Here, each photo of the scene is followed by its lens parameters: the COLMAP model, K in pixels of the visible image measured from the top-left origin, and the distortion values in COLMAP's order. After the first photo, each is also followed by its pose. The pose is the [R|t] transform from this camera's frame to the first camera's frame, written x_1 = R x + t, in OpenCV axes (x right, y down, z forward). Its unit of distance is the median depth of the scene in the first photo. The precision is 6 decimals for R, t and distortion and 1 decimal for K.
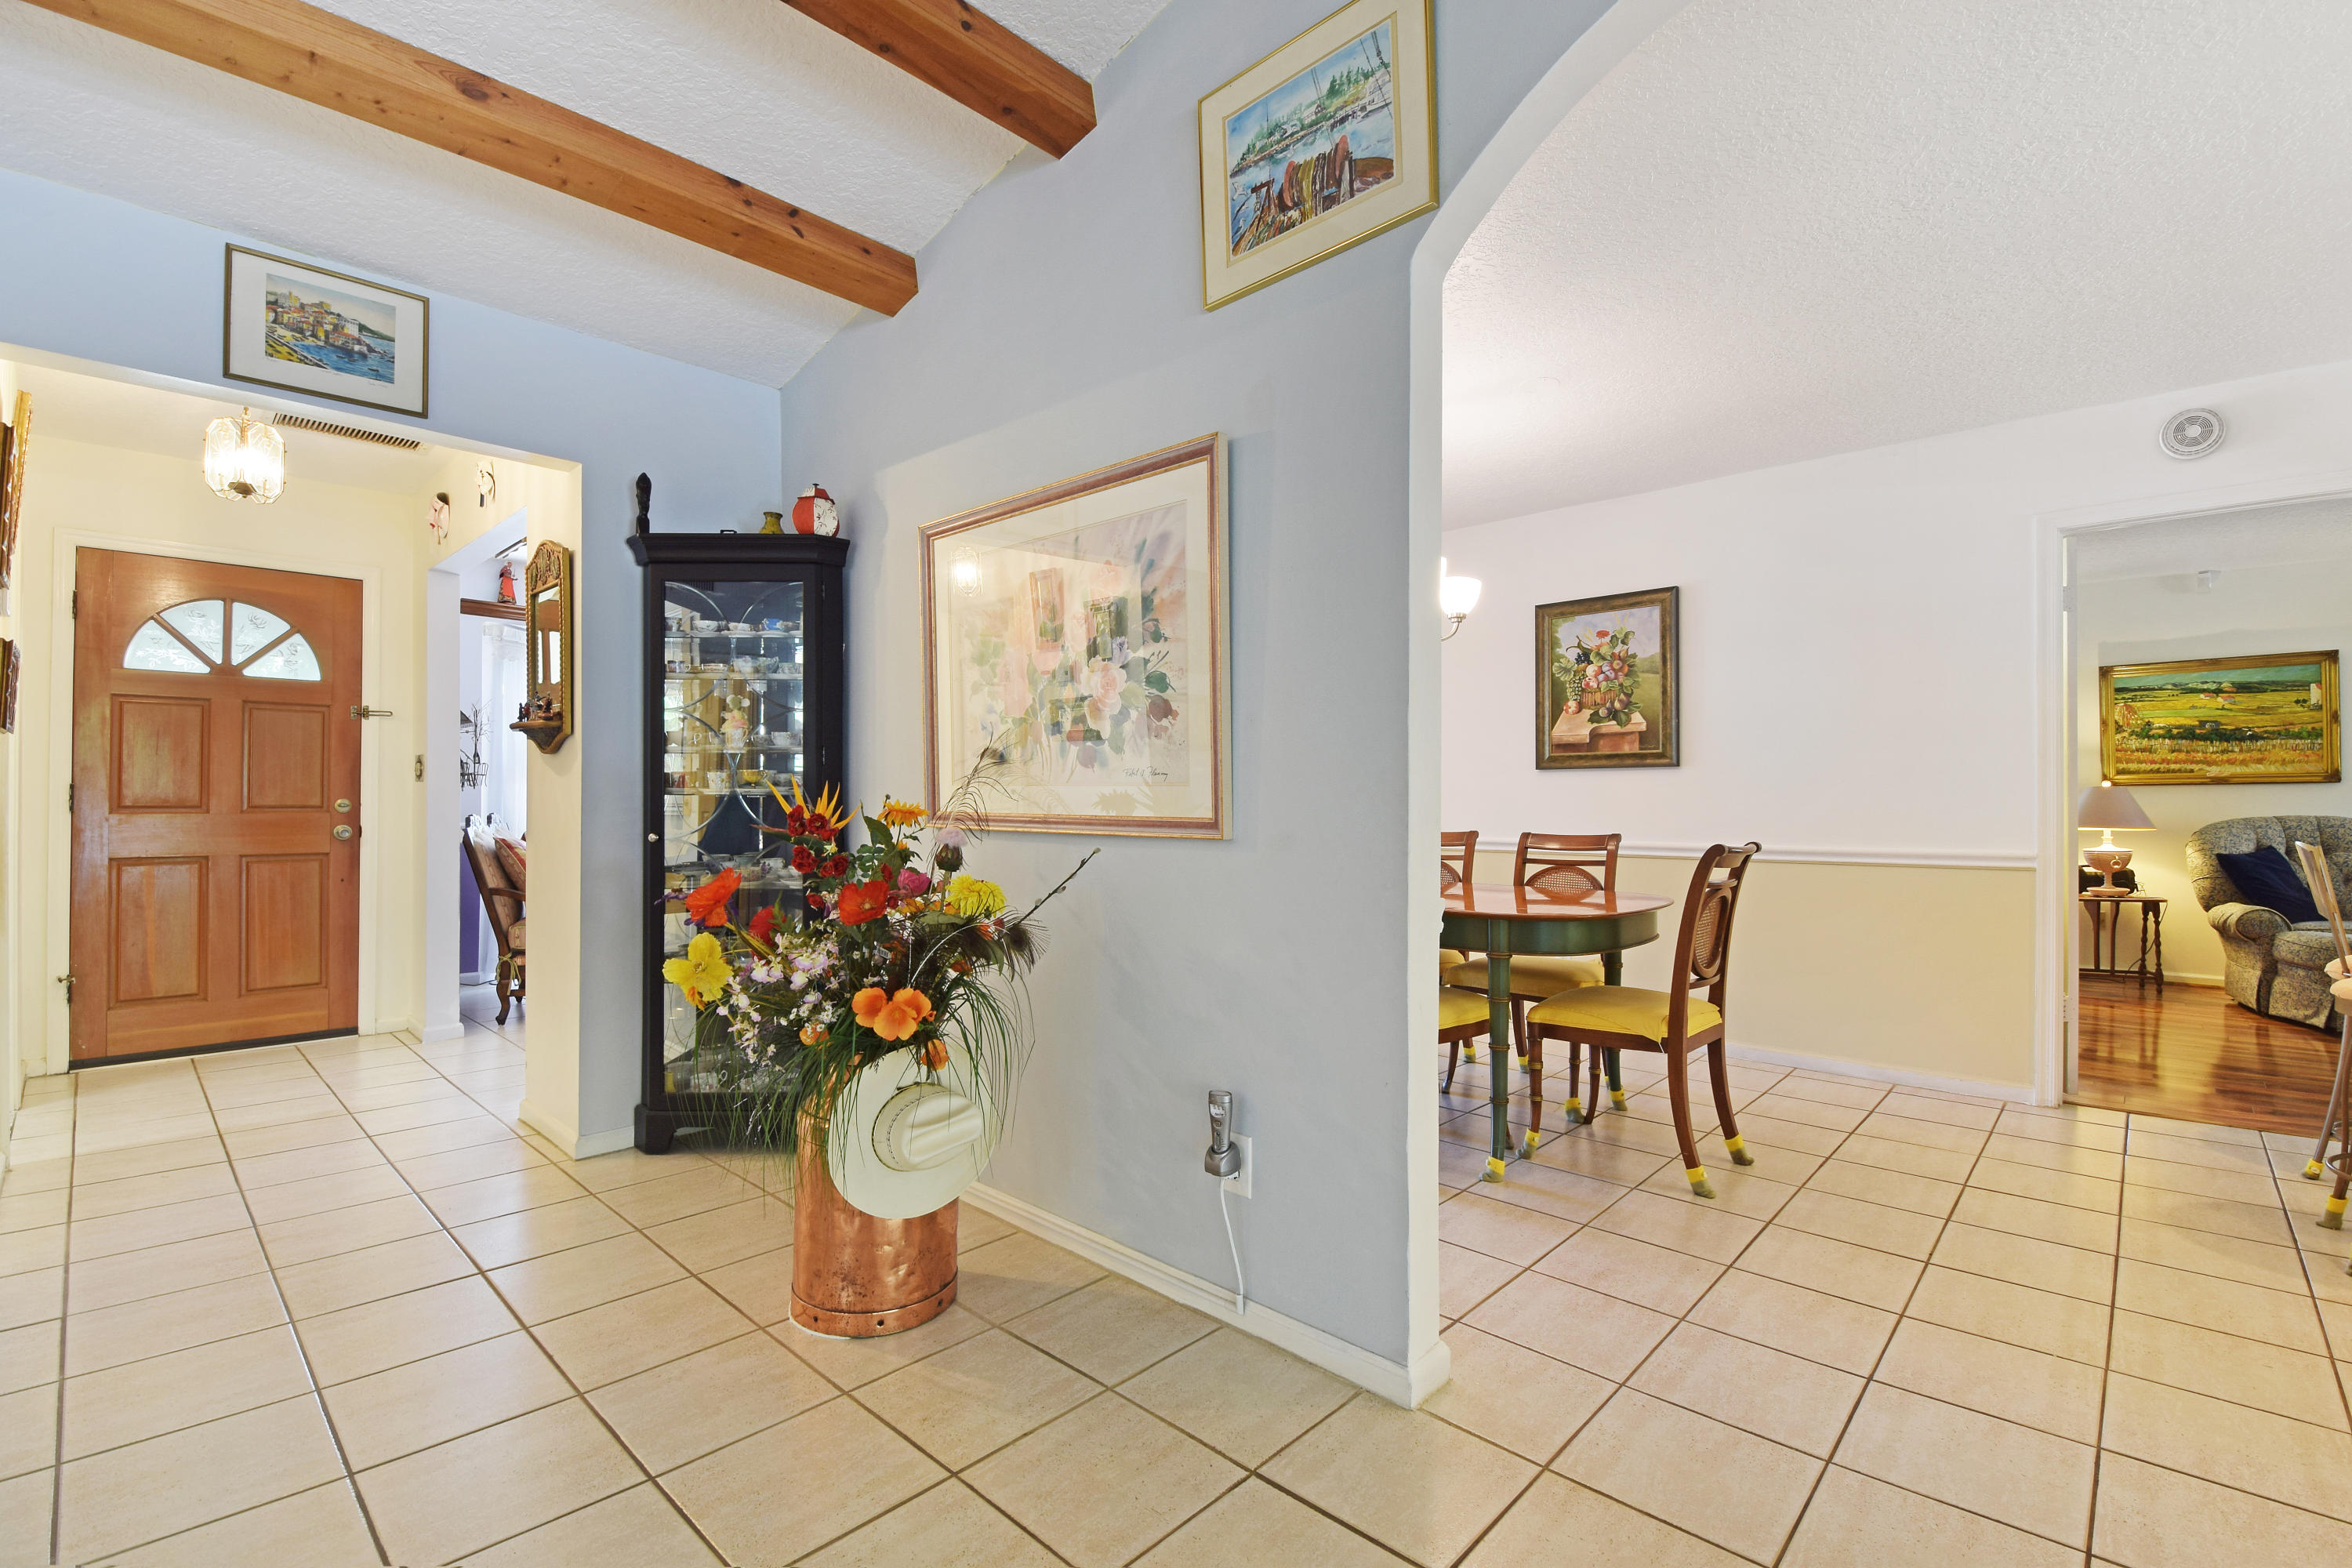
lens RADIAL K [[1039.1, 0, 1171.4], [0, 1039.1, 797.5], [0, 0, 1]] dist [0.003334, -0.012240]
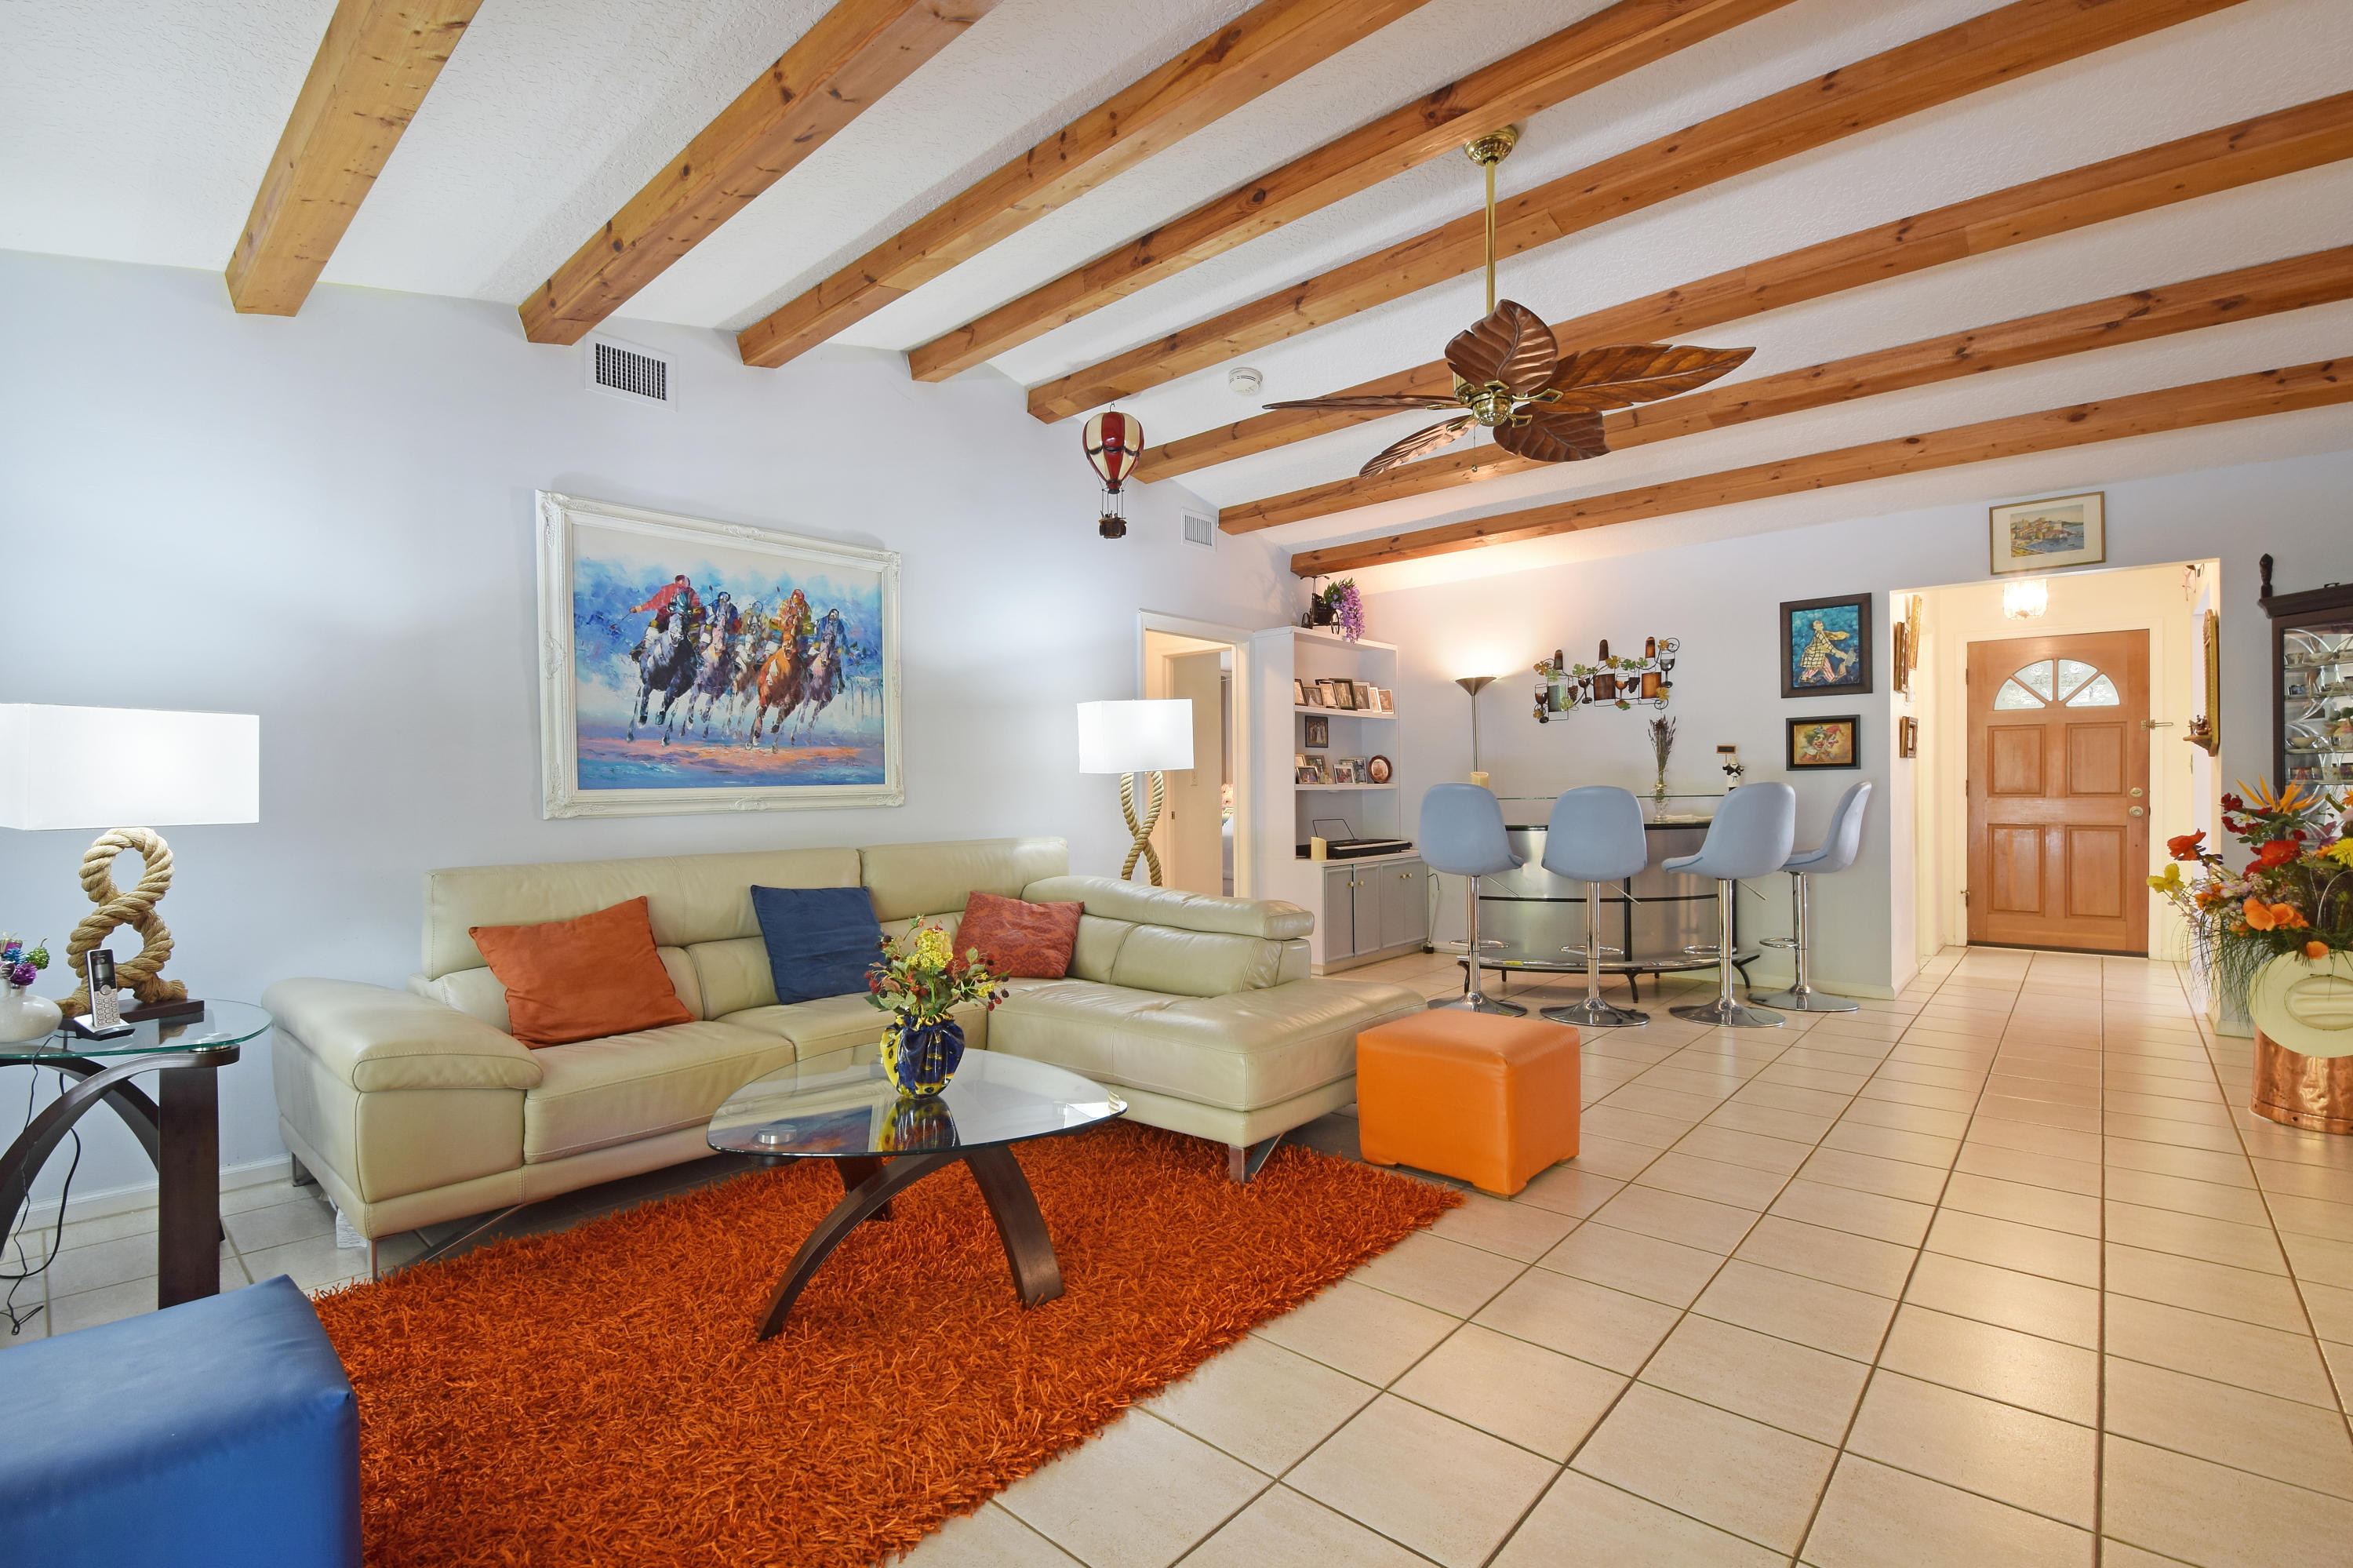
lens RADIAL K [[1039.6, 0, 1190.3], [0, 1039.6, 794.4], [0, 0, 1]] dist [0.003334, -0.012240]
pose [[0.042813, 0.003273, -0.999078, 0.516648], [0.007611, 0.999965, 0.003602, -0.003927], [0.999054, -0.007758, 0.042787, -0.321513]]
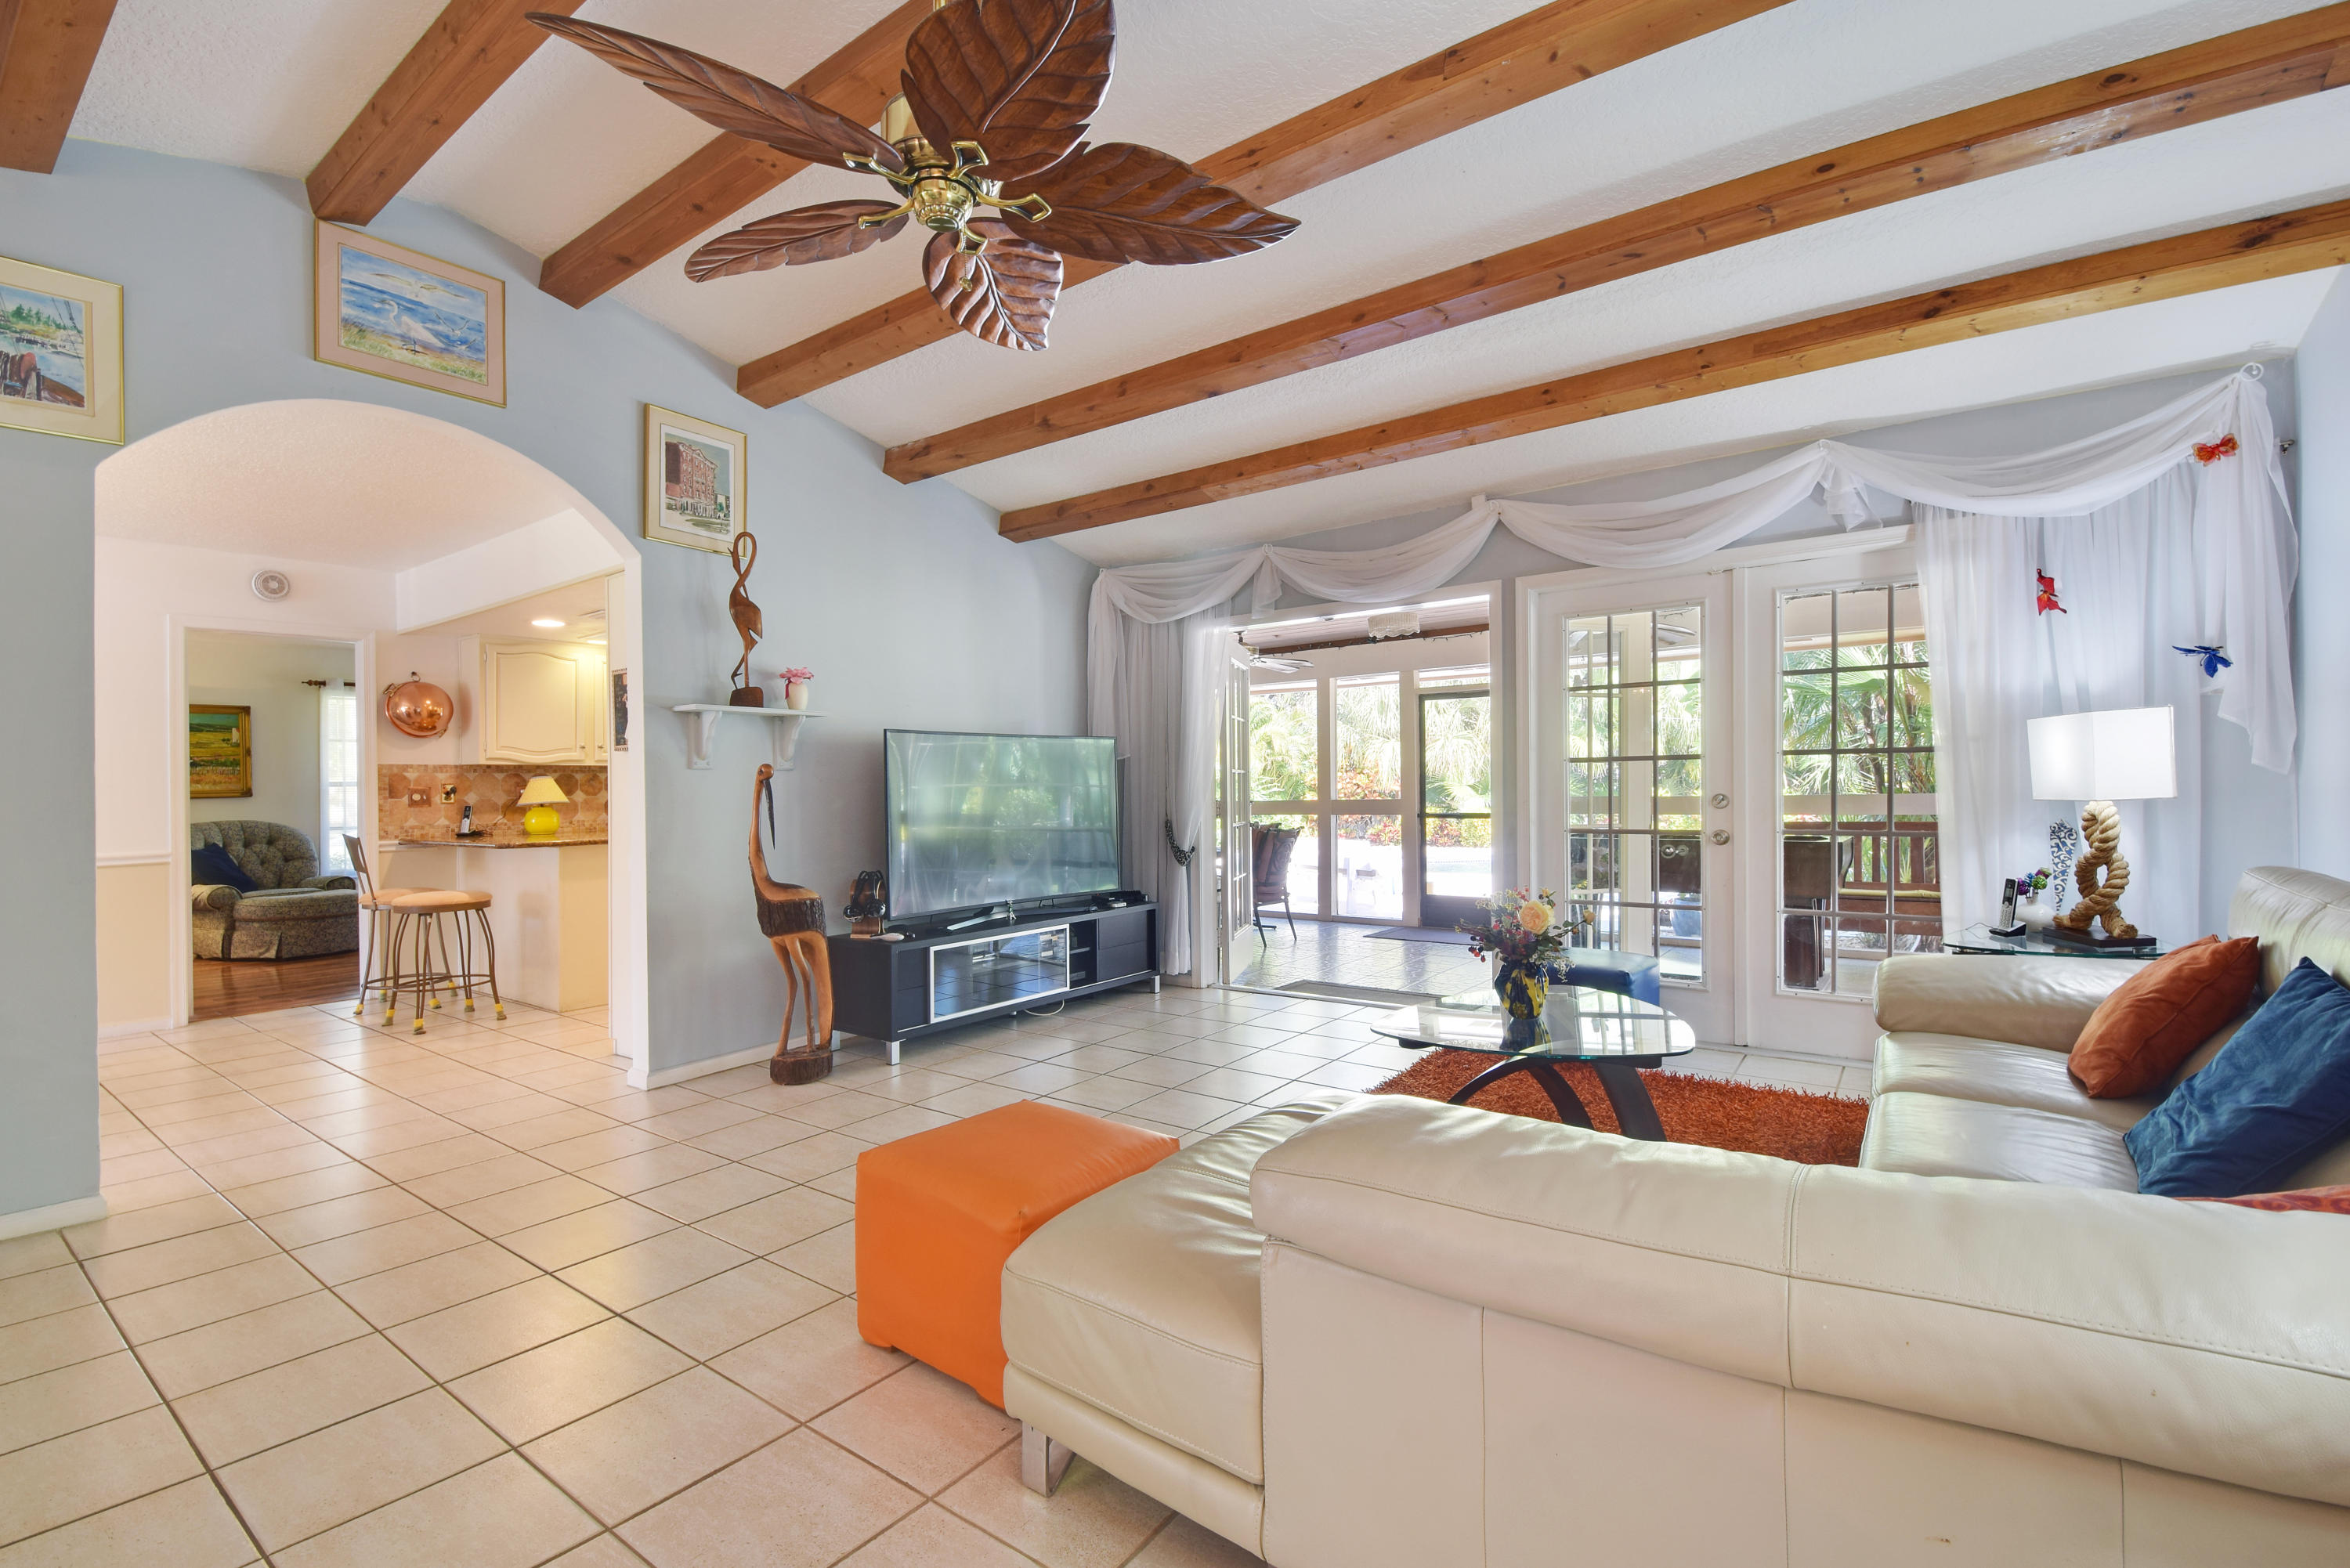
lens RADIAL K [[1038.2, 0, 1166.9], [0, 1038.2, 788.9], [0, 0, 1]] dist [0.003334, -0.012240]
pose [[-0.115823, 0.003342, 0.993264, -0.537519], [0.014839, 0.999889, -0.001634, -0.005176], [-0.993159, 0.014550, -0.115860, -0.145355]]
